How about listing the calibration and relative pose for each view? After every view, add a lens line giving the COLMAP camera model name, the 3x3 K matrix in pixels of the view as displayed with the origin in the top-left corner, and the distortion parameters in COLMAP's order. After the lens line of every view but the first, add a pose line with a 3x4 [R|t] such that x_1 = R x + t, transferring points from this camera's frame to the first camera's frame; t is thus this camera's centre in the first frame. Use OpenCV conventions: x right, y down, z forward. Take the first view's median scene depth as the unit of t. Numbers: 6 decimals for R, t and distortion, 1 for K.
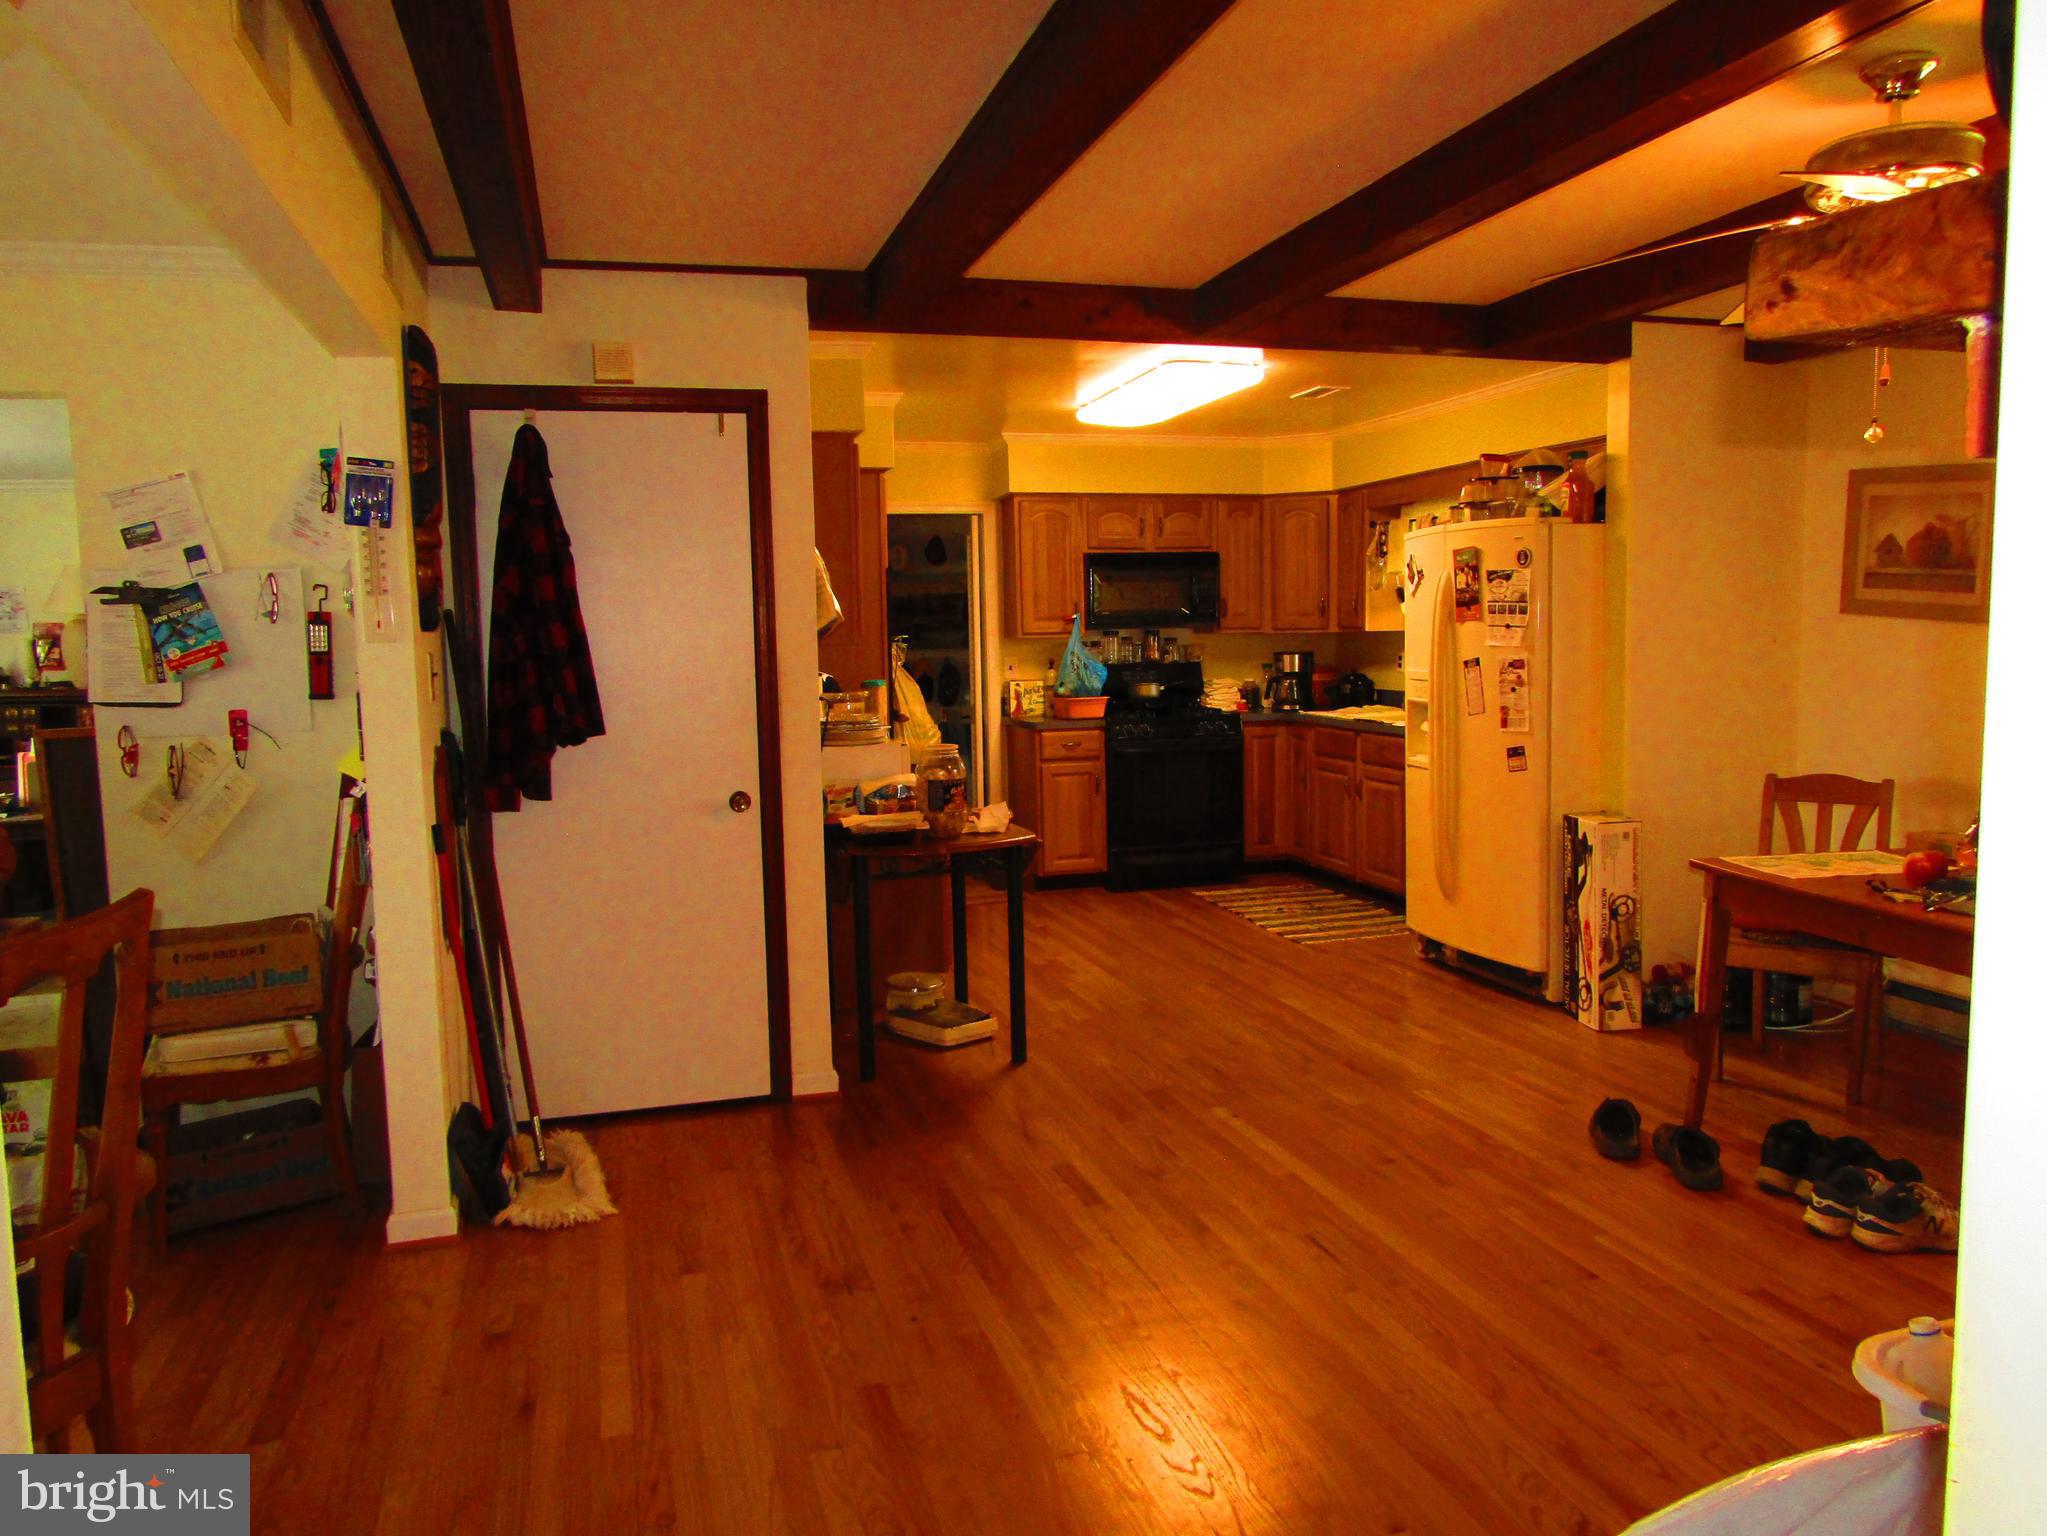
lens RADIAL K [[1452.8, 0, 1015.6], [0, 1452.8, 745.2], [0, 0, 1]] dist [-0.009175, 0.001744]
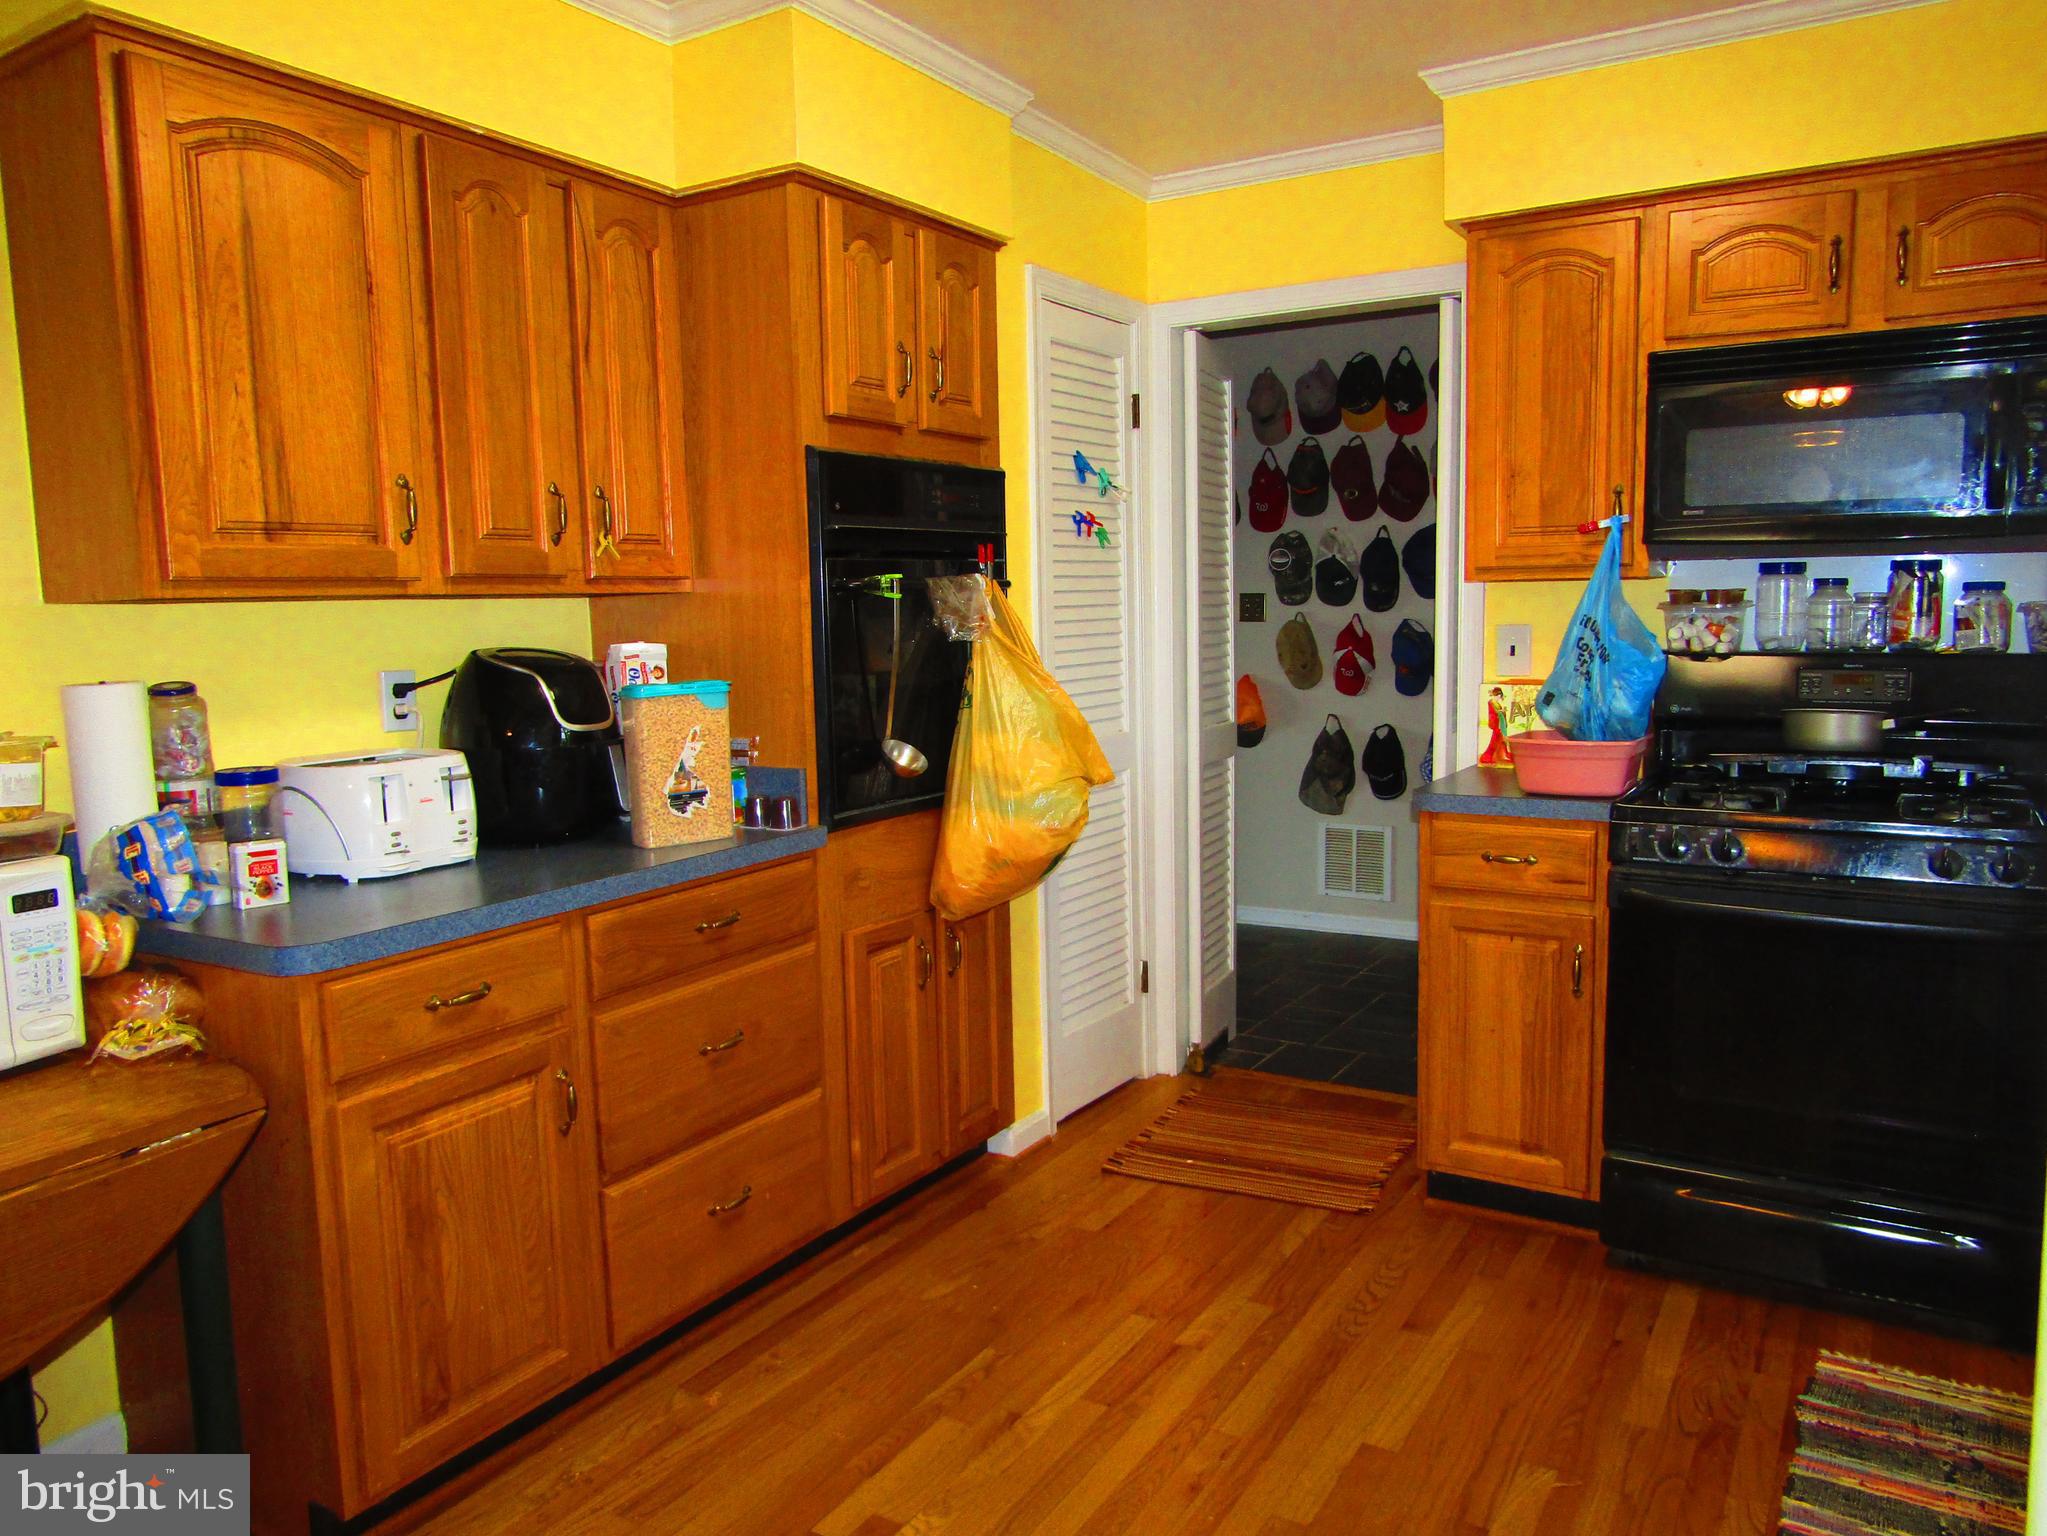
lens RADIAL K [[1452.8, 0, 1015.6], [0, 1452.8, 745.2], [0, 0, 1]] dist [-0.009175, 0.001744]
pose [[0.671004, 0.090221, -0.735944, 0.335168], [-0.057280, 0.995911, 0.069866, -0.072604], [0.739238, -0.004726, 0.673428, 0.939726]]
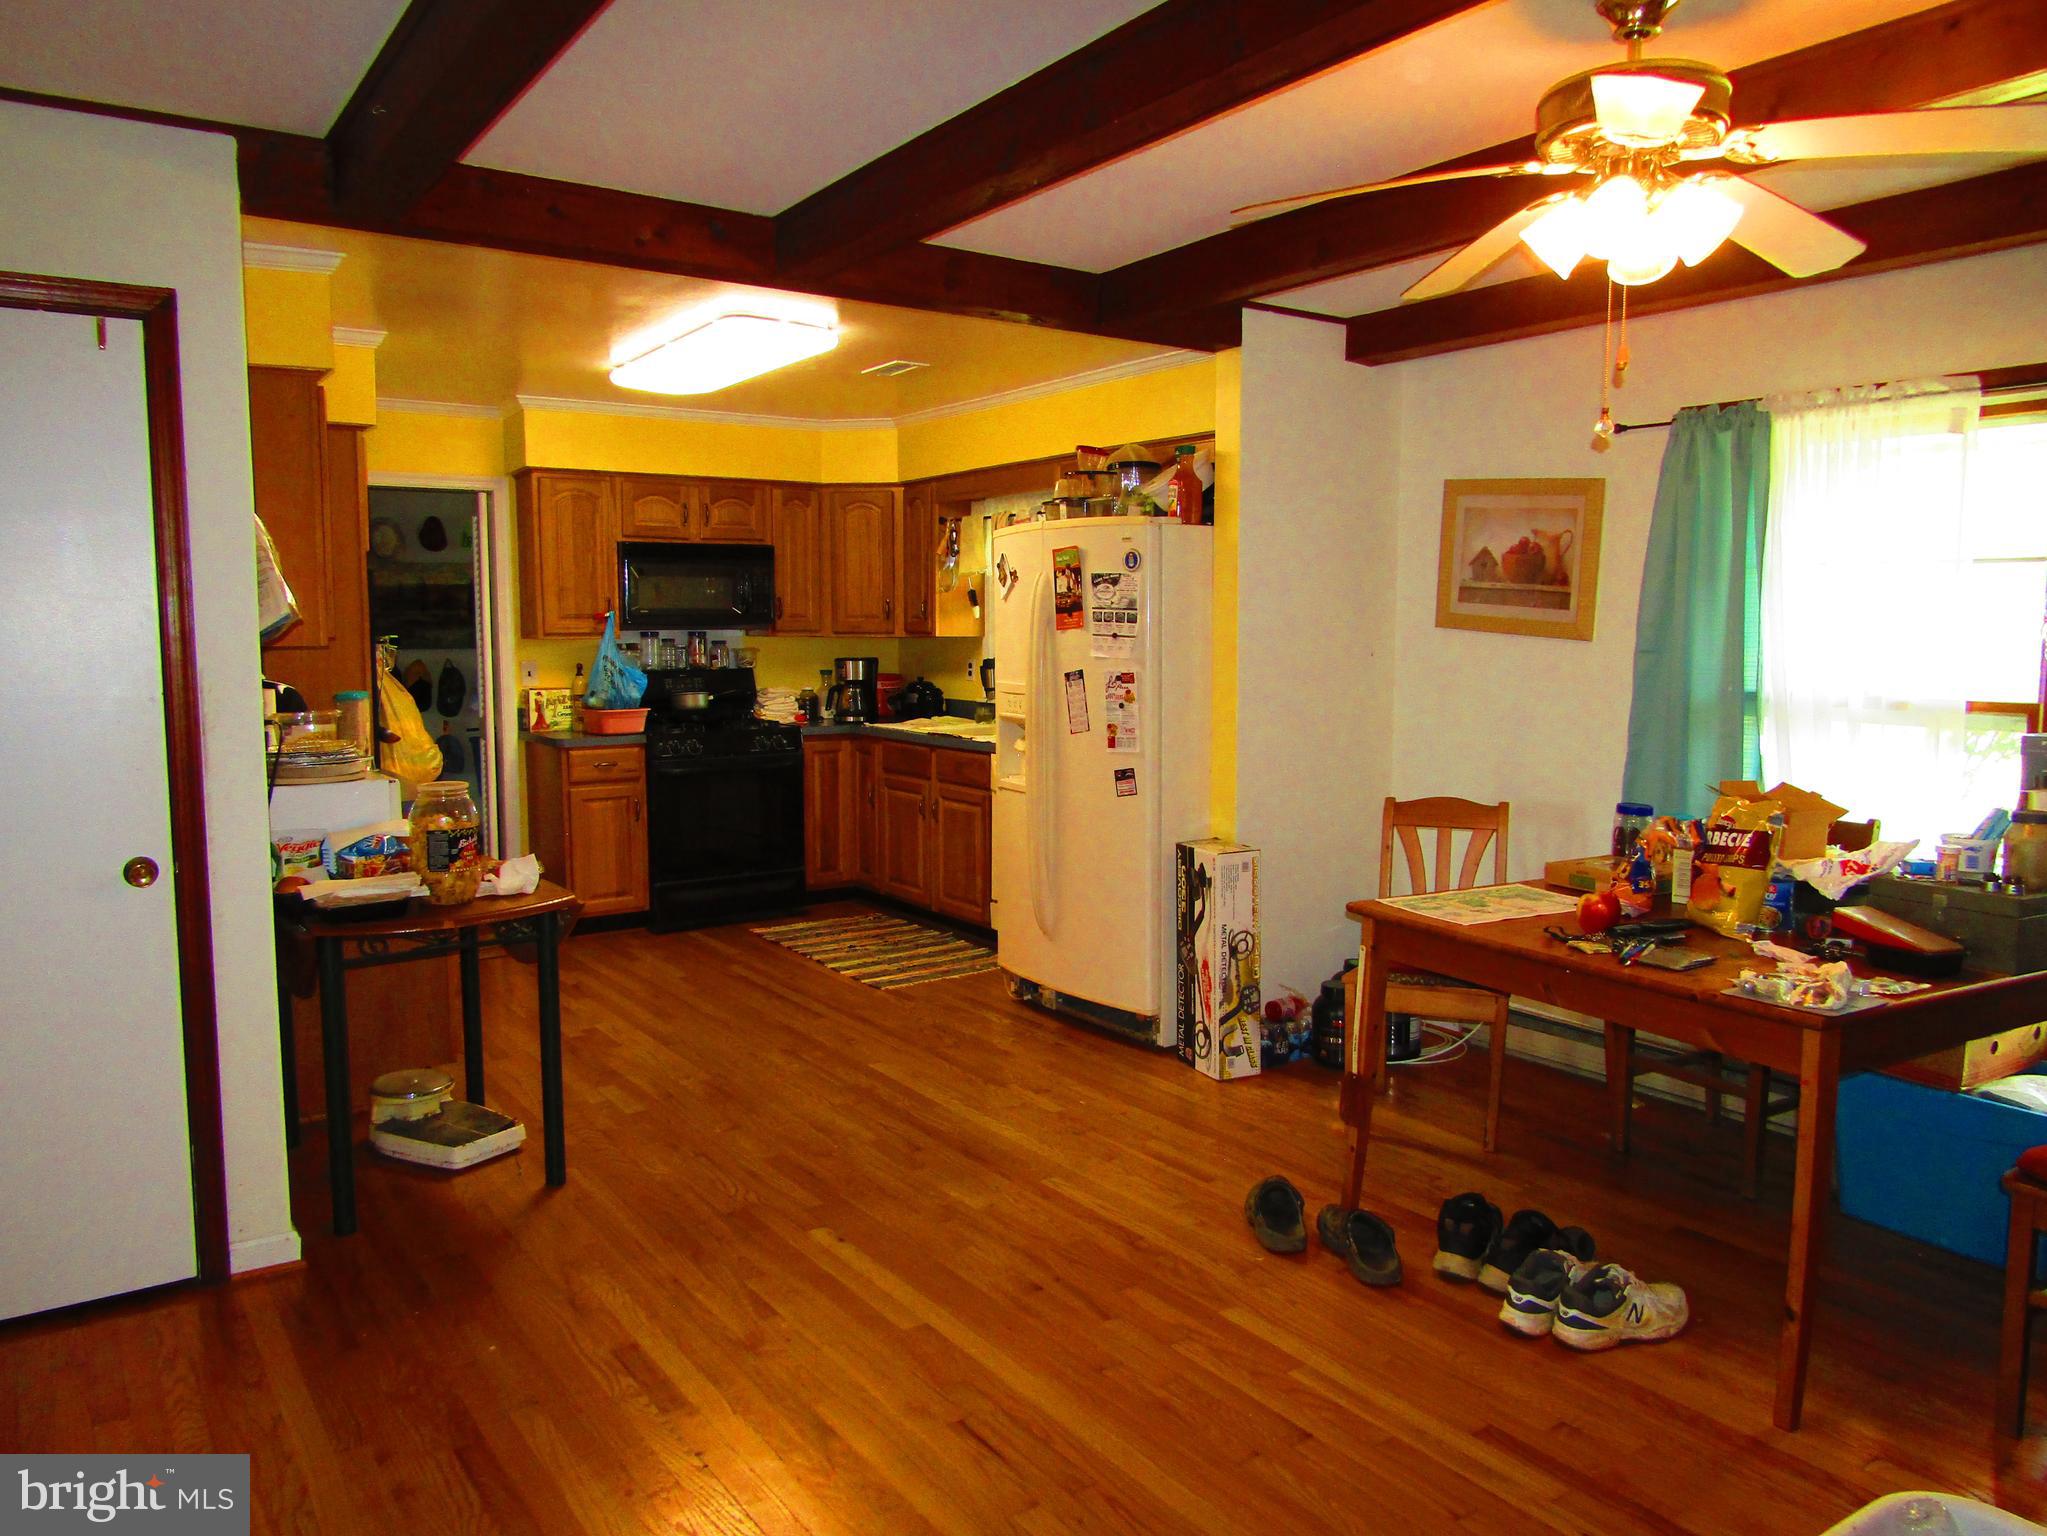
lens RADIAL K [[1452.8, 0, 1015.6], [0, 1452.8, 745.2], [0, 0, 1]] dist [-0.009175, 0.001744]
pose [[0.947218, -0.010361, 0.320422, -0.010044], [0.009976, 0.999946, 0.002841, -0.017187], [-0.320435, 0.000506, 0.947271, 0.163606]]
